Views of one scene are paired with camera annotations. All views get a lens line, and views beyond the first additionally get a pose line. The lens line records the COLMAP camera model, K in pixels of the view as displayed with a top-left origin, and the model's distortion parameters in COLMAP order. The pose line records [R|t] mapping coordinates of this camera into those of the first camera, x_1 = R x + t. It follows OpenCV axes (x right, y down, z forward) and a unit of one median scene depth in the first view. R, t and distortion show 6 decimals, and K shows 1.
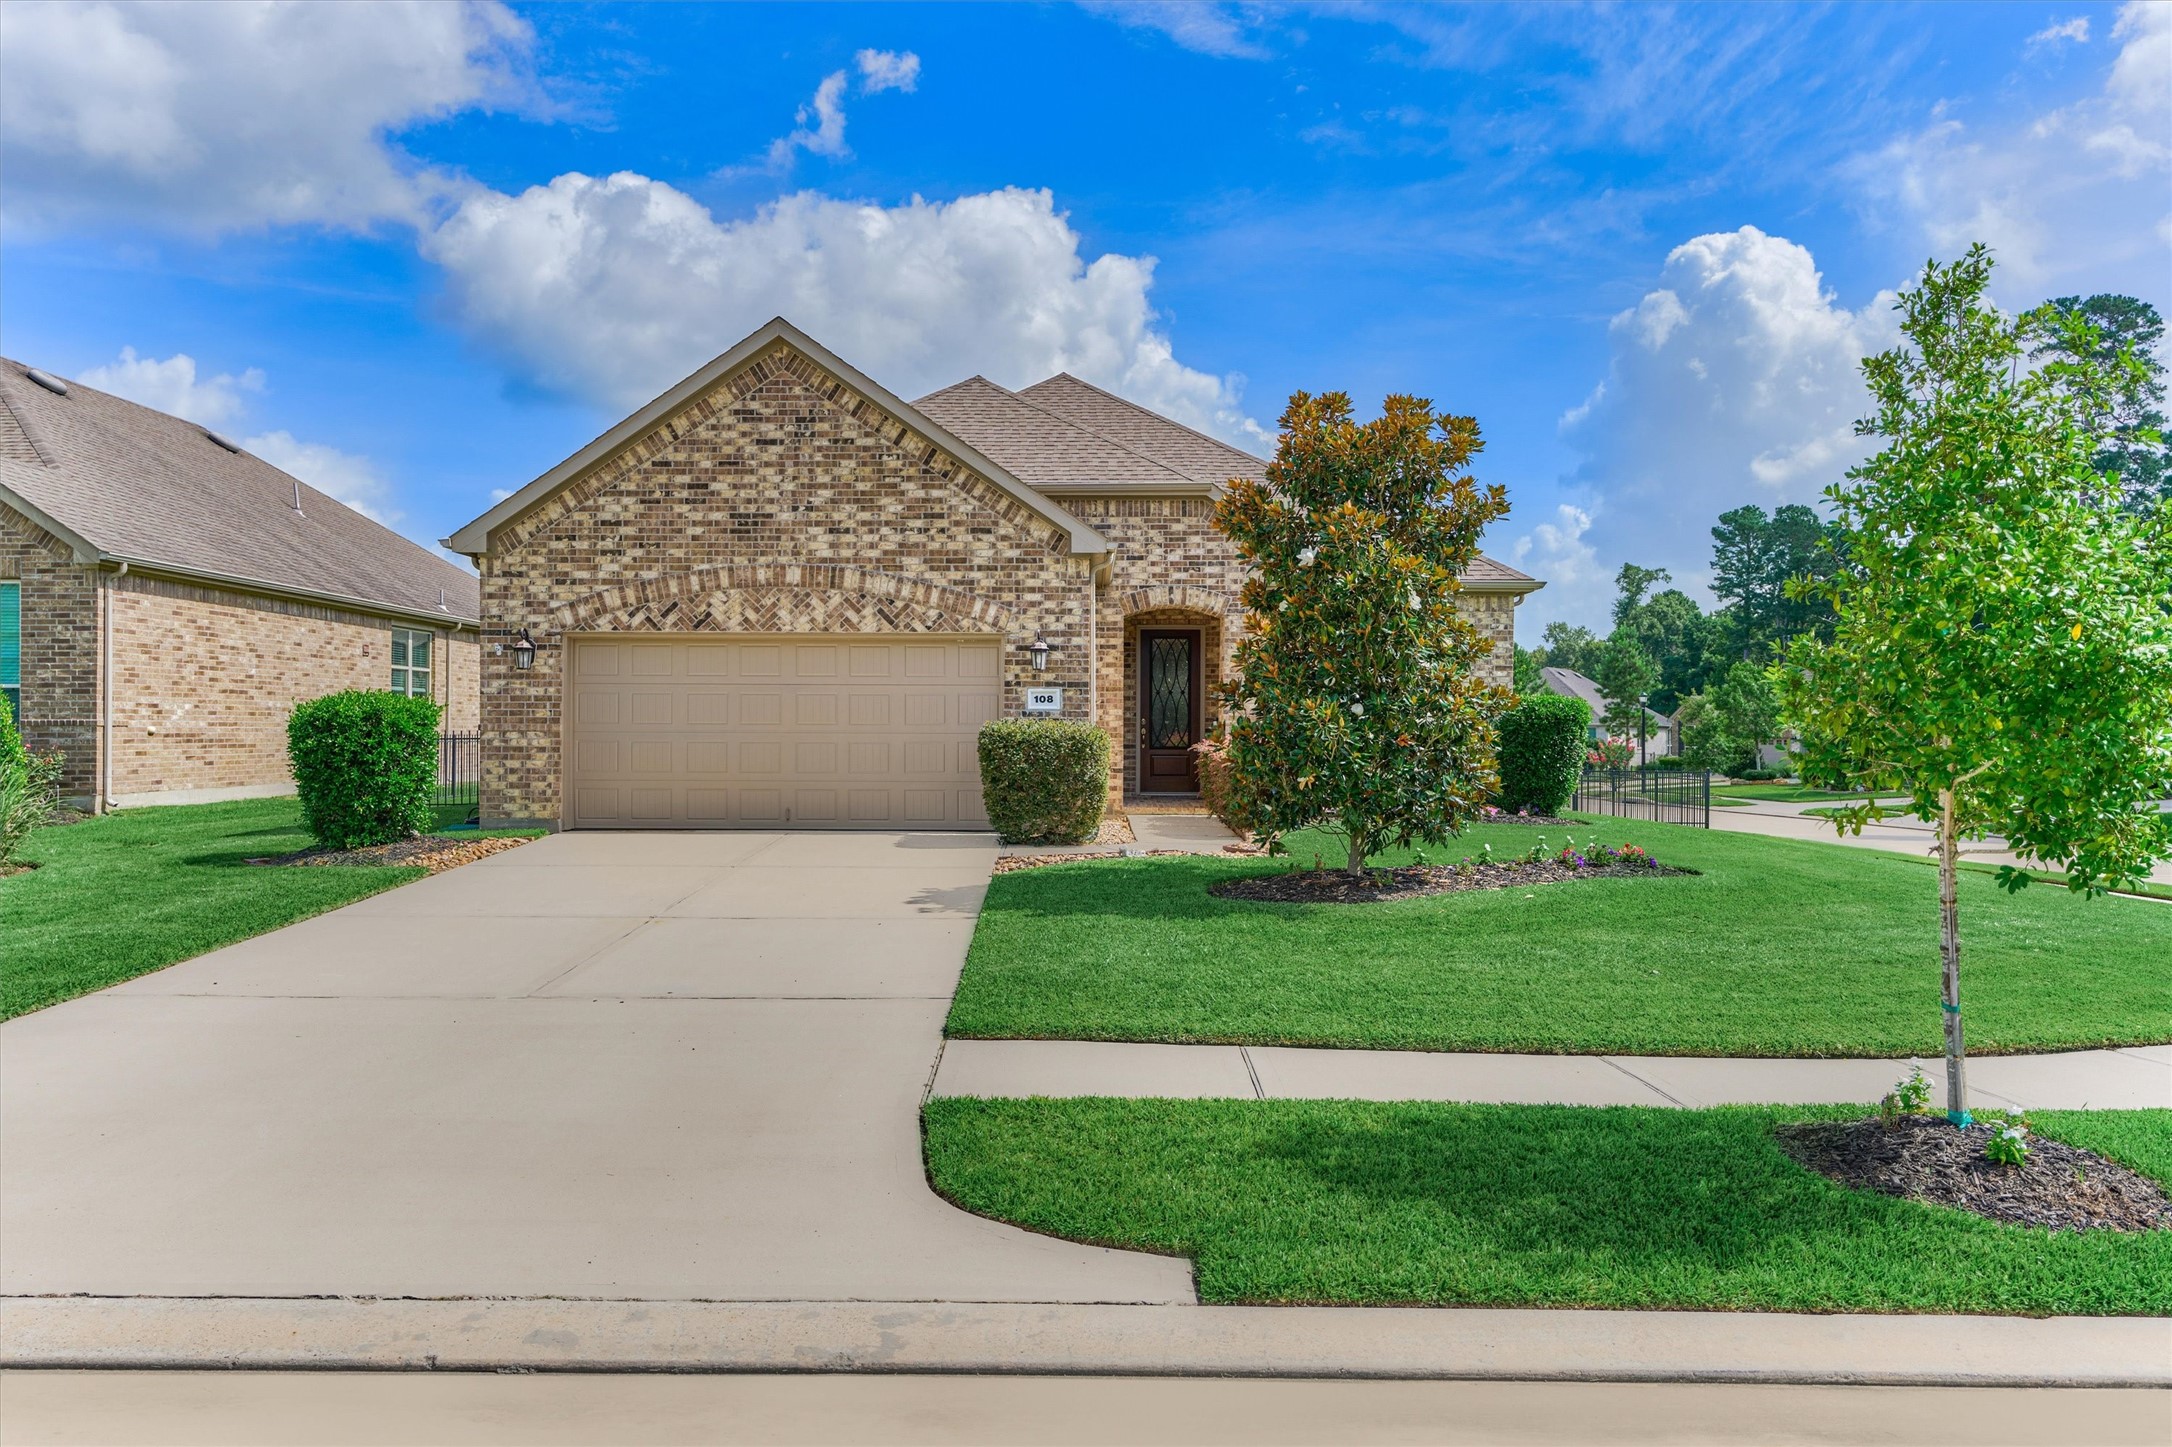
lens RADIAL K [[1159.8, 0, 1091.4], [0, 1159.8, 732.2], [0, 0, 1]] dist [-0.002753, 0.000100]
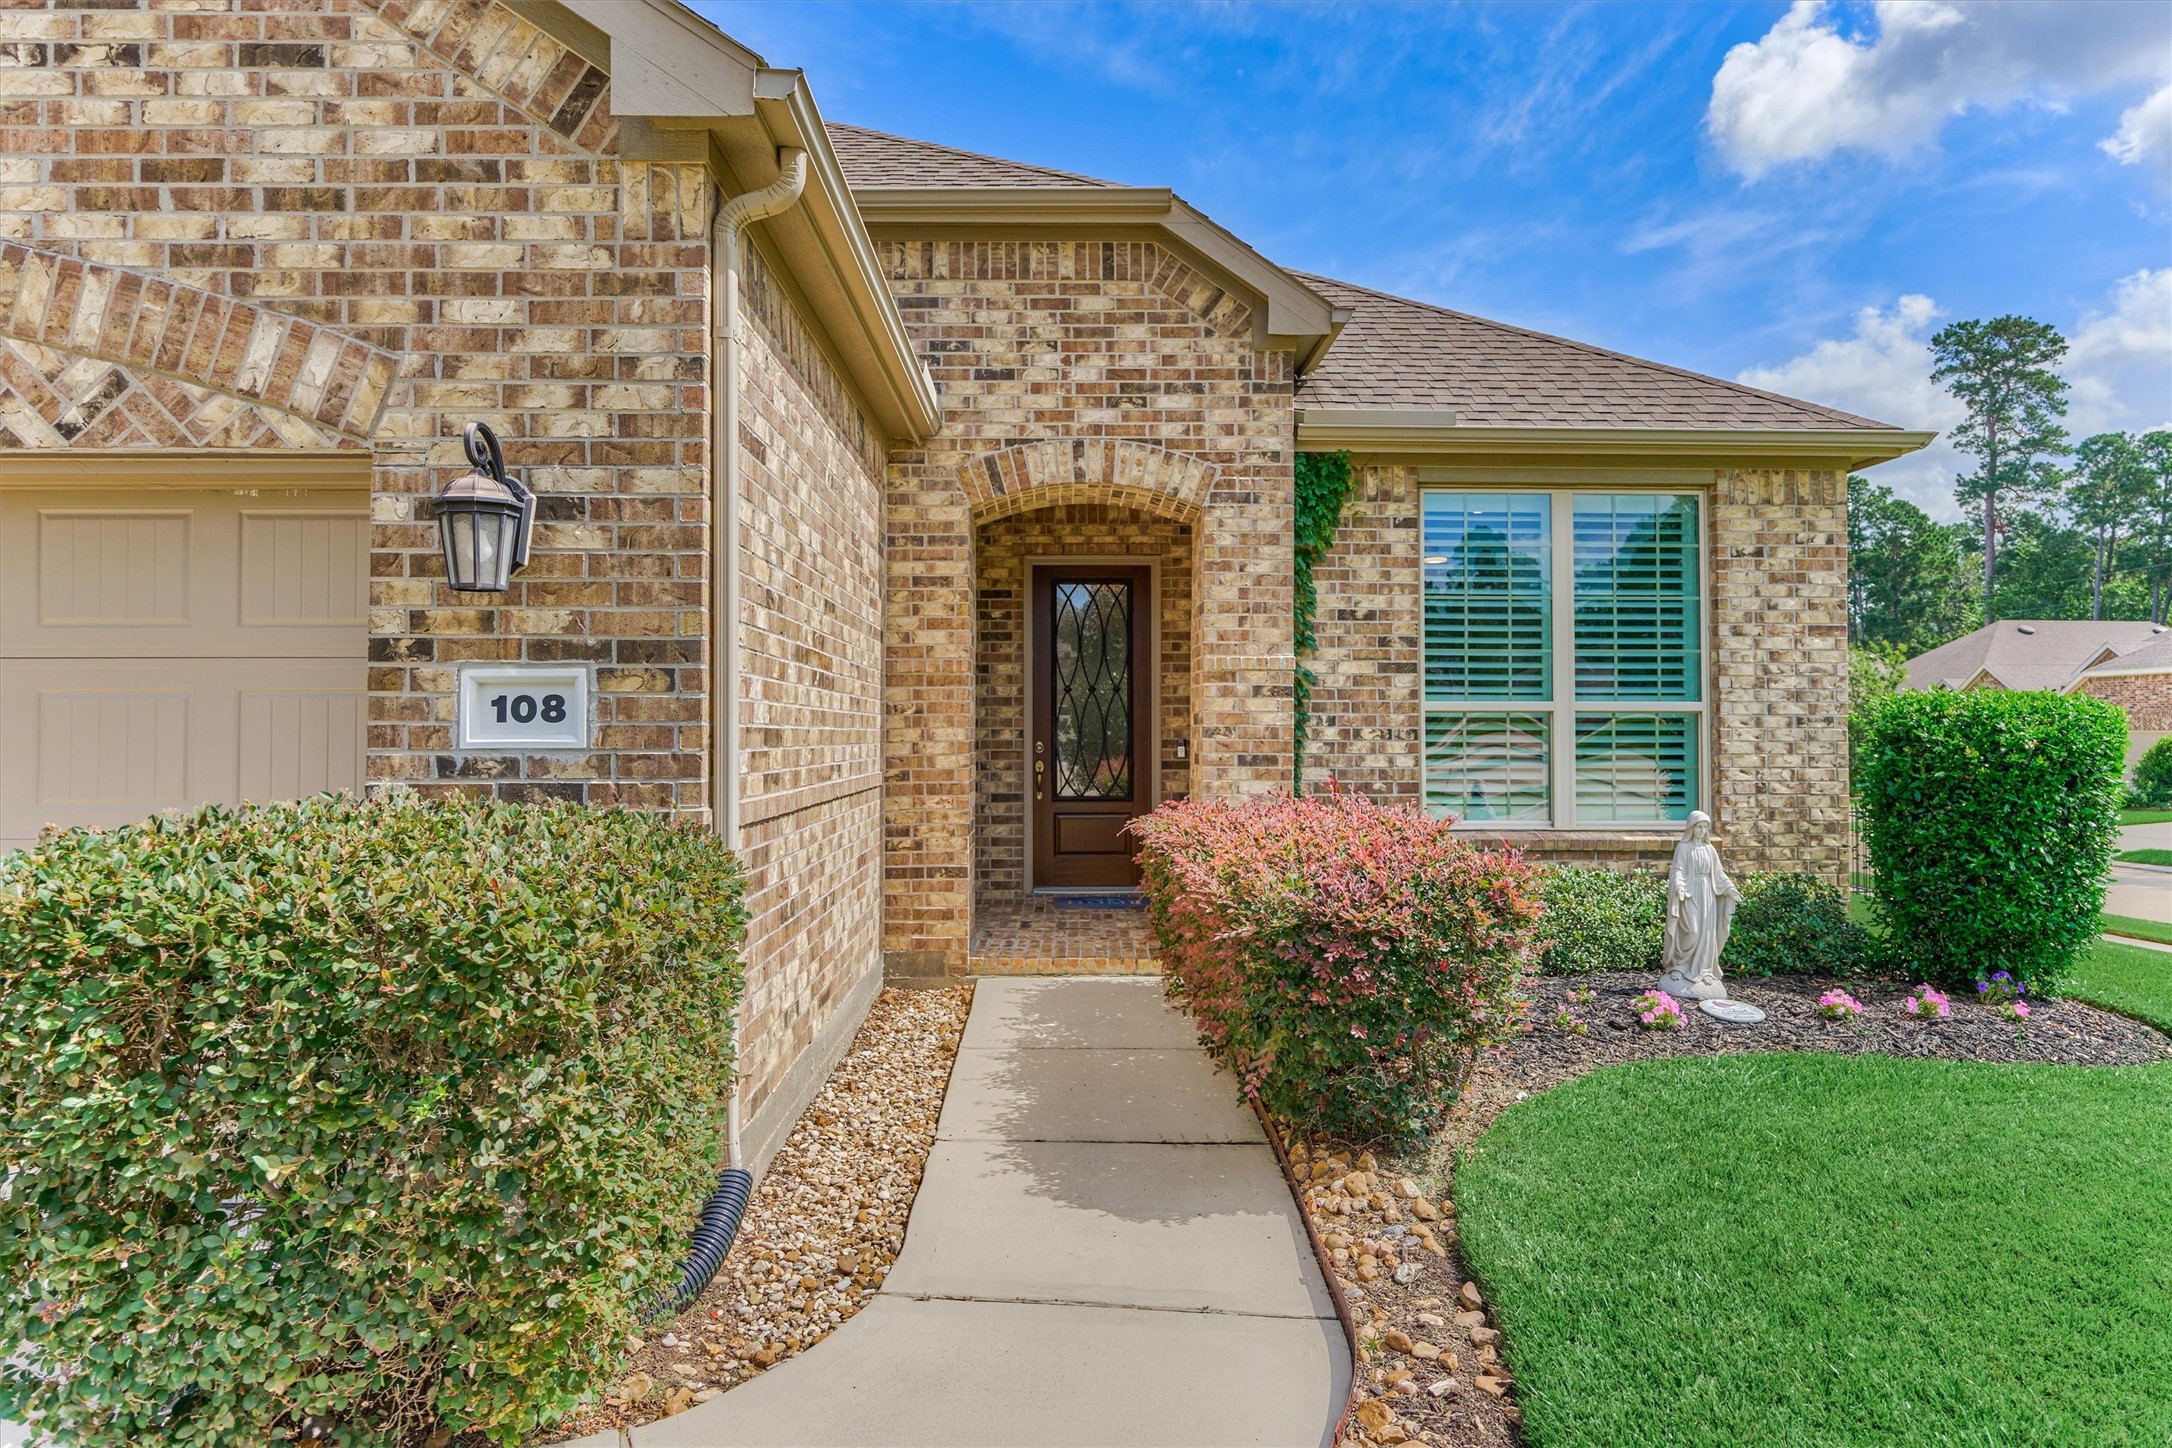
lens RADIAL K [[980.1, 0, 1086.0], [0, 980.1, 724.0], [0, 0, 1]] dist [-0.001052, -0.000690]
pose [[0.999835, -0.005838, 0.017218, 0.078872], [0.005946, 0.999963, -0.006268, -0.022903], [-0.017180, 0.006370, 0.999832, 0.781000]]
